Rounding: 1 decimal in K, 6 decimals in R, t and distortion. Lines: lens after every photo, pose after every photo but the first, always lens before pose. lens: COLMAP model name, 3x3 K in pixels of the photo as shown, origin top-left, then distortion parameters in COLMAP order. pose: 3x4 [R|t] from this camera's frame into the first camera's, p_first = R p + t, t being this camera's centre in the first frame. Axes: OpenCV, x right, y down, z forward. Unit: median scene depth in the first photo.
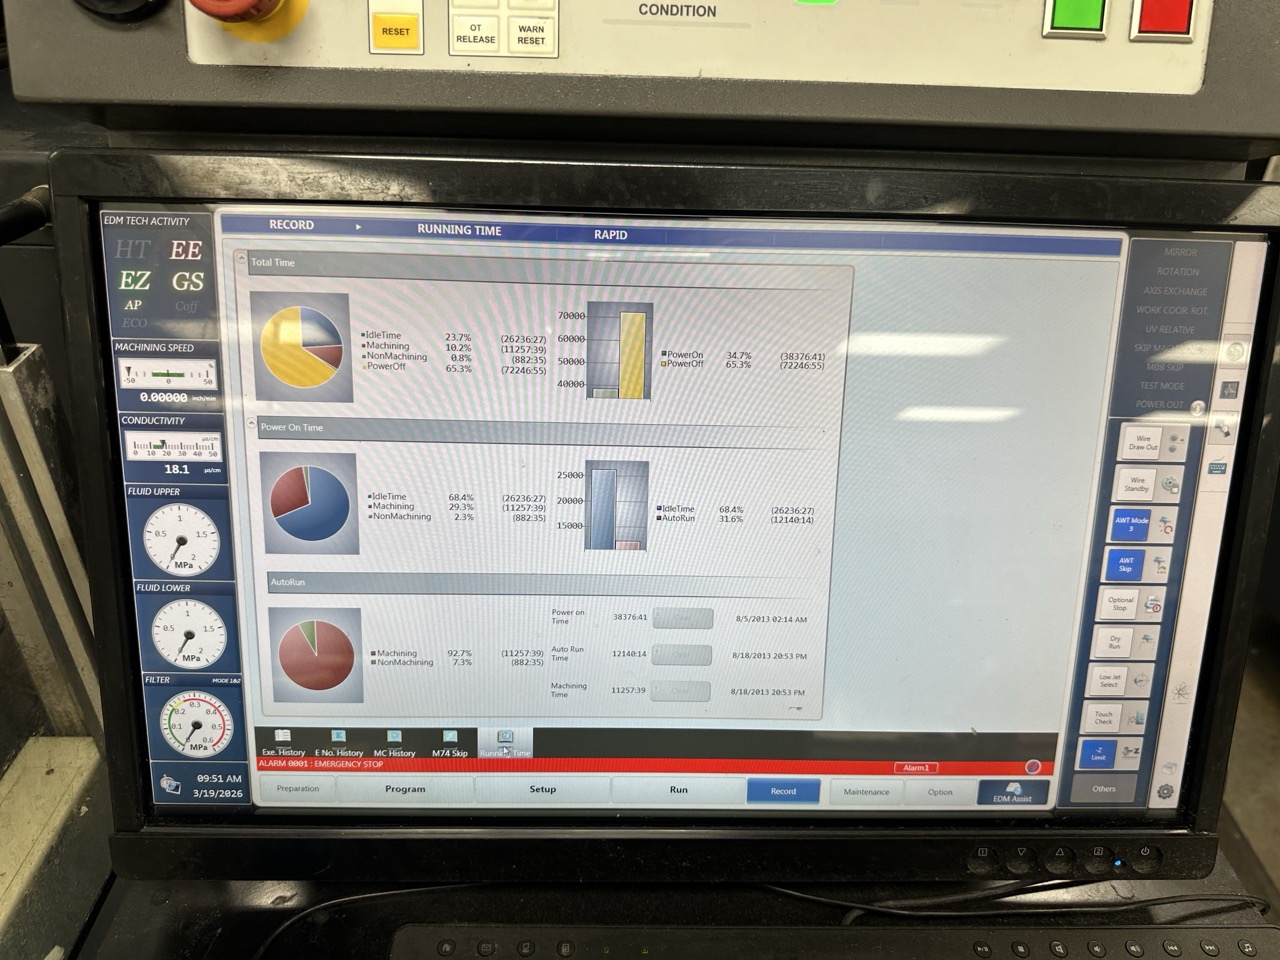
lens RADIAL K [[909.5, 0, 651.4], [0, 909.5, 472.9], [0, 0, 1]] dist [0.047196, -0.069878]
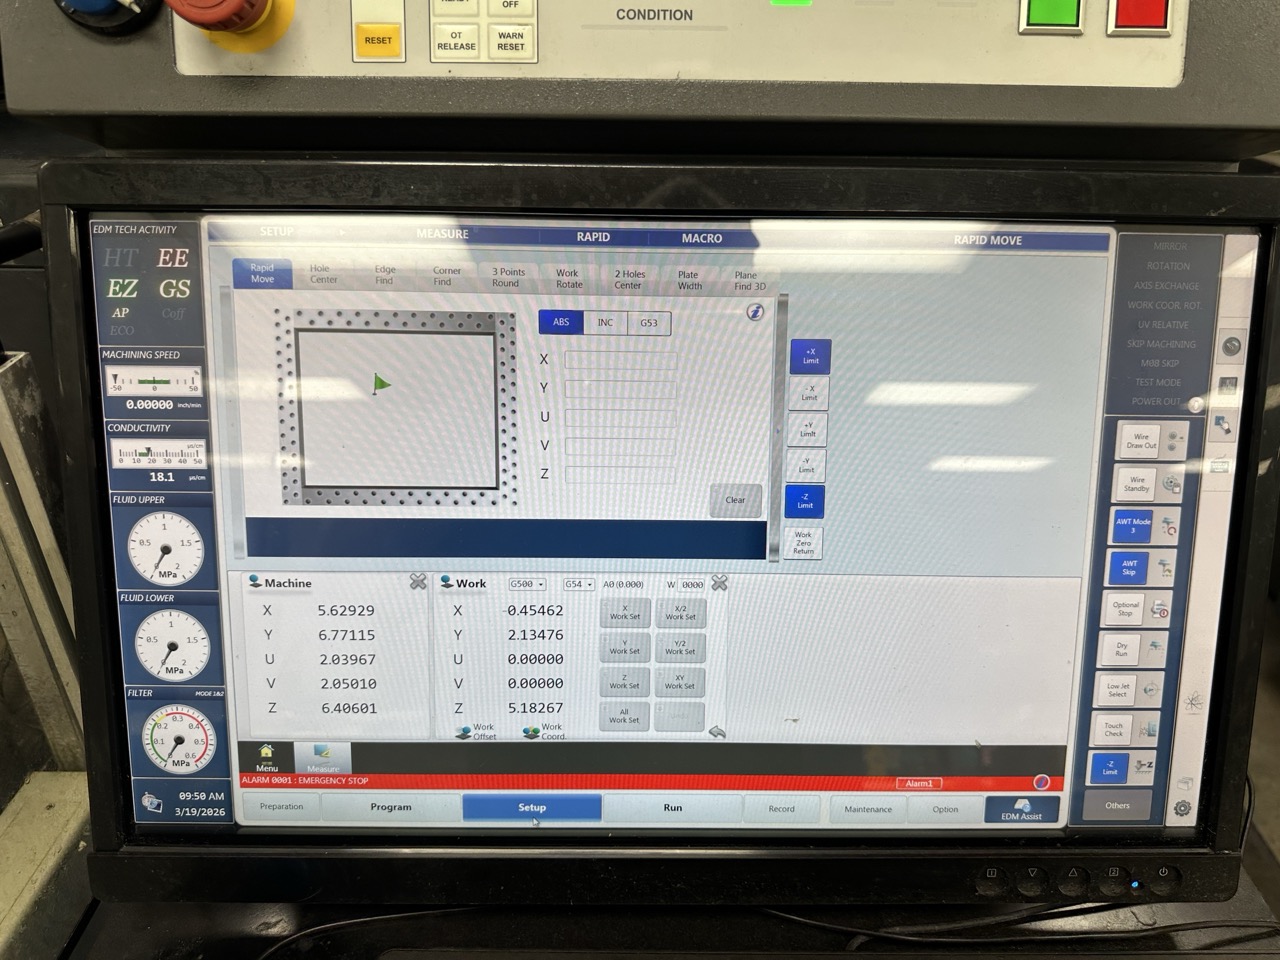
lens RADIAL K [[909.5, 0, 667.4], [0, 909.5, 476.7], [0, 0, 1]] dist [0.047196, -0.069878]
pose [[0.999730, -0.011091, -0.020429, 0.050635], [0.009884, 0.998252, -0.058261, 0.057082], [0.021039, 0.058043, 0.998092, 0.015485]]
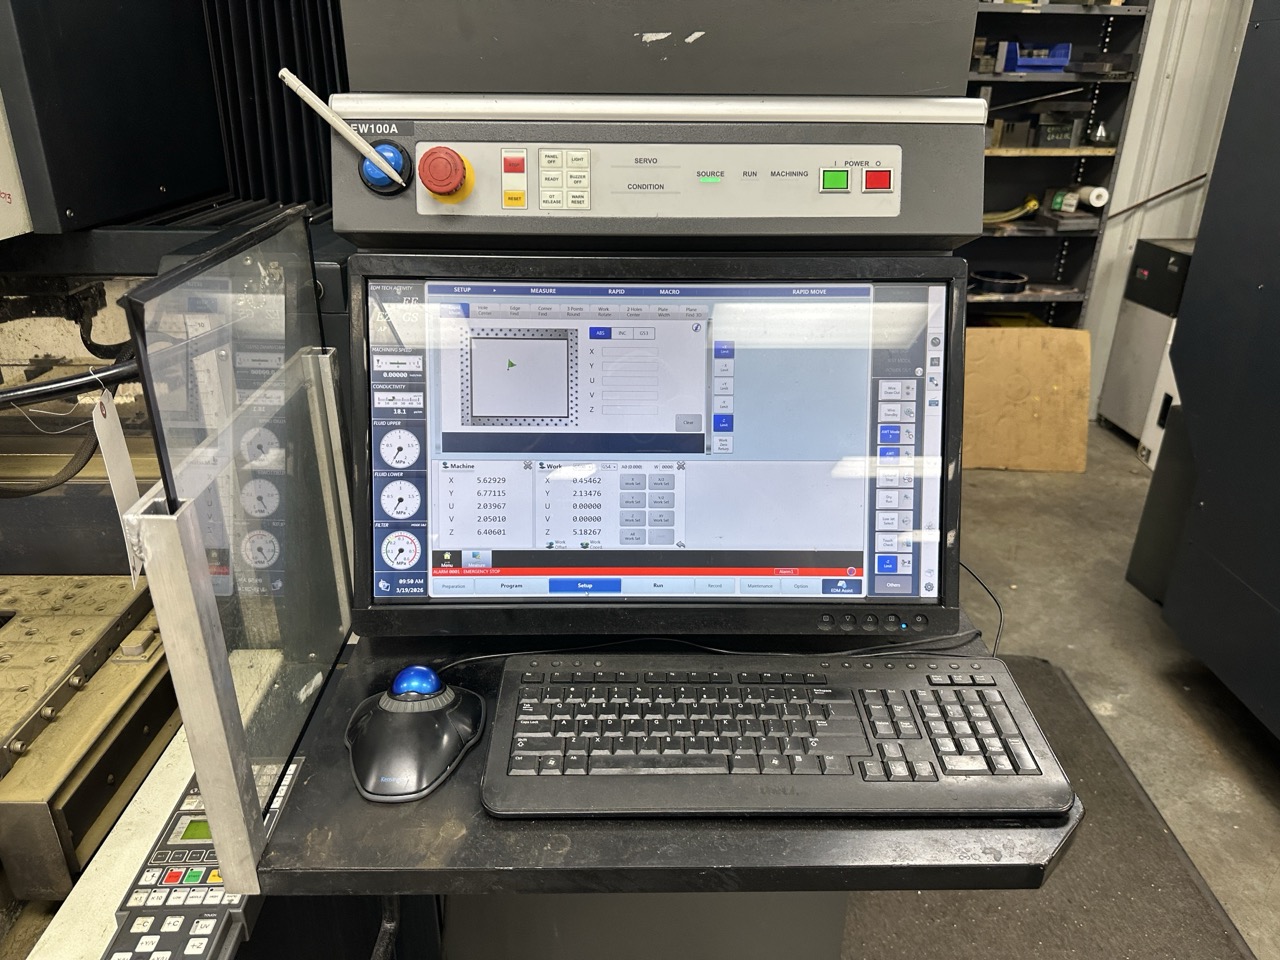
lens RADIAL K [[909.5, 0, 649.0], [0, 909.5, 474.0], [0, 0, 1]] dist [0.047196, -0.069878]
pose [[0.999652, -0.022557, -0.013684, 0.043736], [0.020312, 0.989006, -0.146474, 0.412892], [0.016838, 0.146145, 0.989120, -0.890609]]
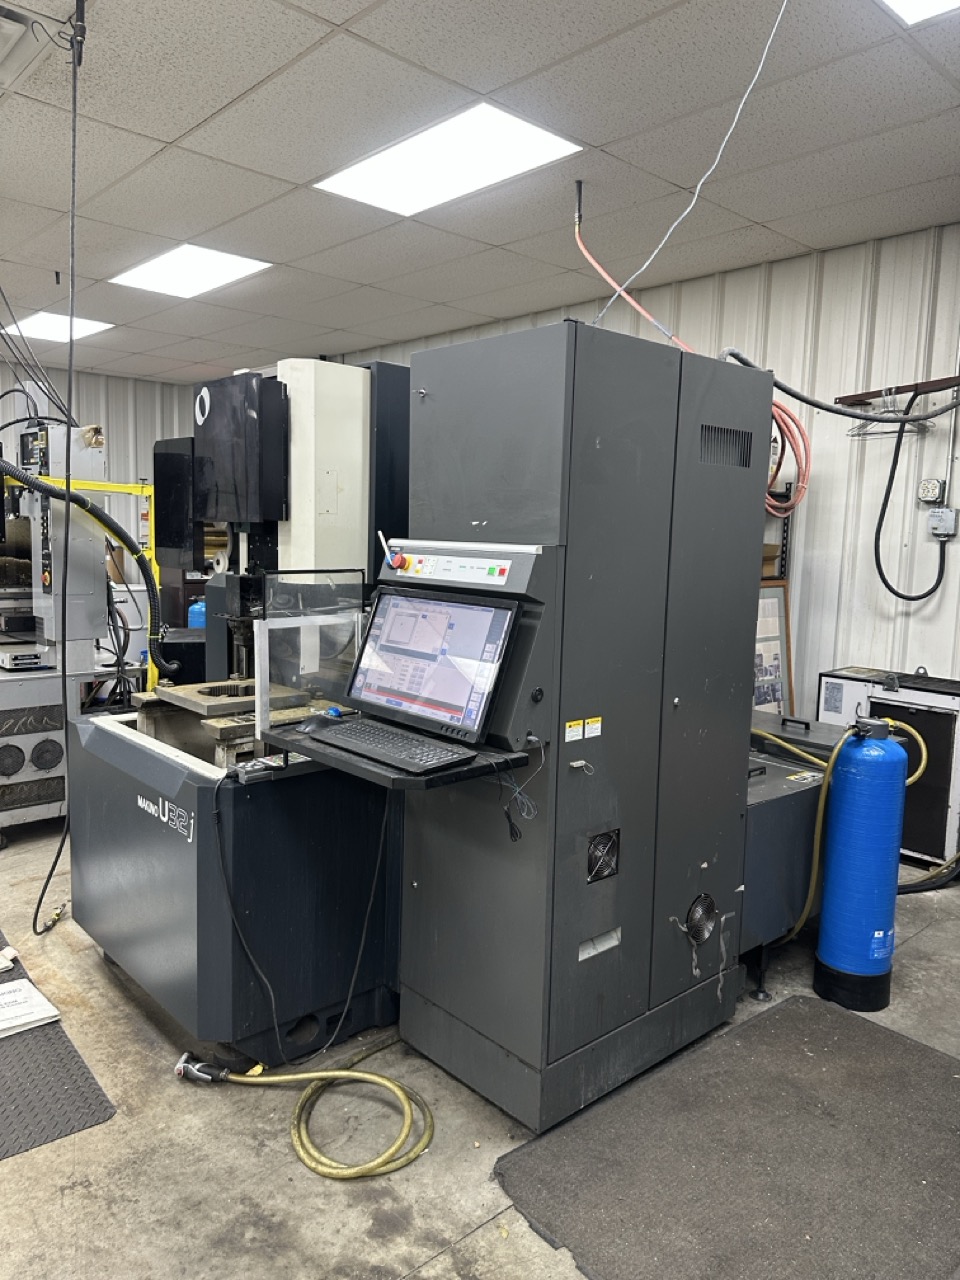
lens RADIAL K [[909.5, 0, 481.5], [0, 909.5, 636.7], [0, 0, 1]] dist [0.047196, -0.069878]
pose [[0.651795, 0.072400, -0.754931, 4.163716], [-0.413740, 0.868198, -0.273954, 1.263755], [0.635596, 0.490907, 0.595842, -1.955250]]
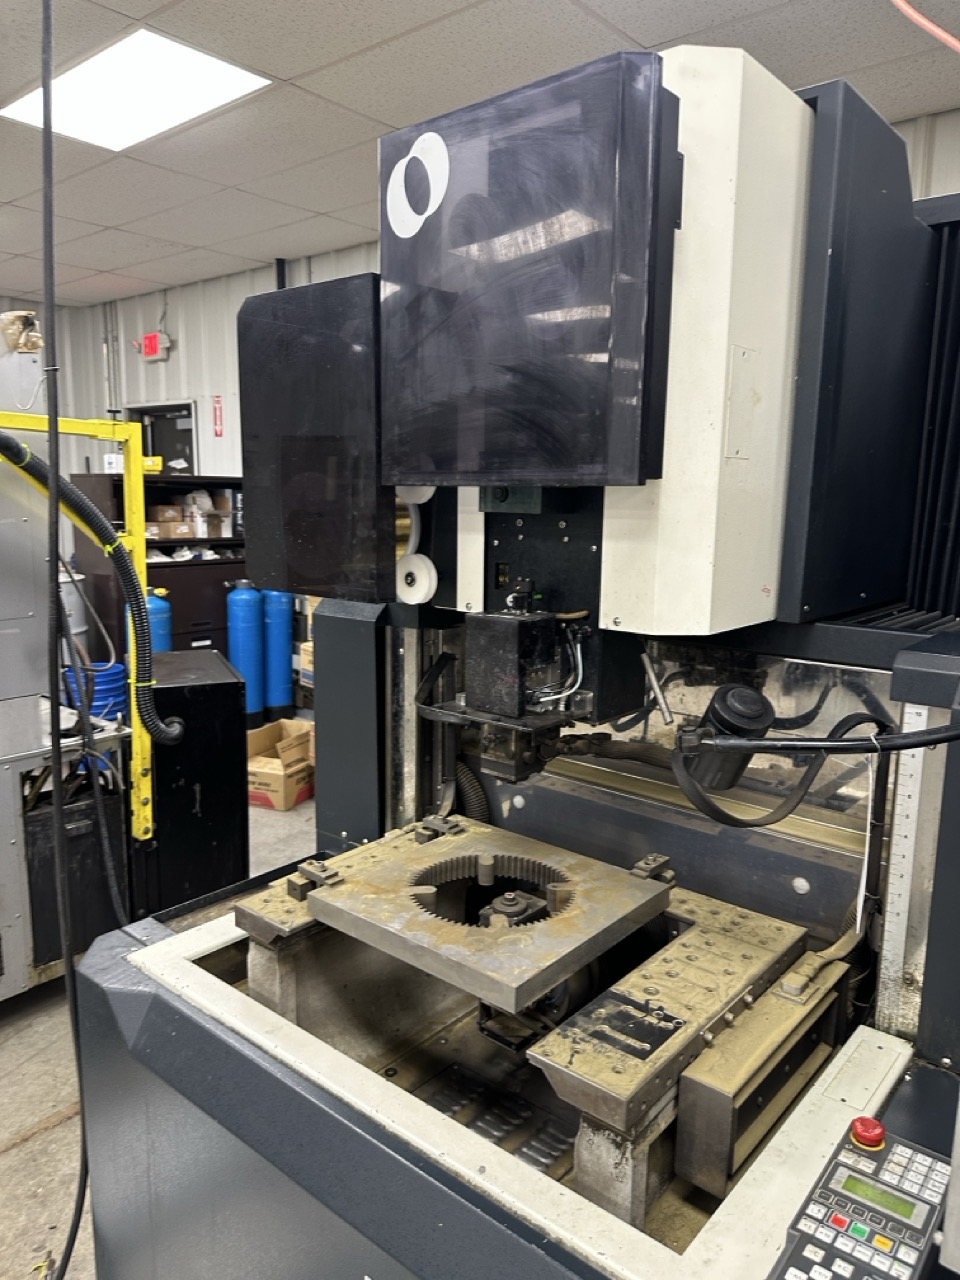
lens RADIAL K [[909.5, 0, 487.7], [0, 909.5, 635.7], [0, 0, 1]] dist [0.047196, -0.069878]
pose [[0.748200, 0.079348, -0.658711, -0.336057], [-0.343994, 0.895350, -0.282873, 0.616156], [0.567332, 0.438239, 0.697196, -1.228587]]
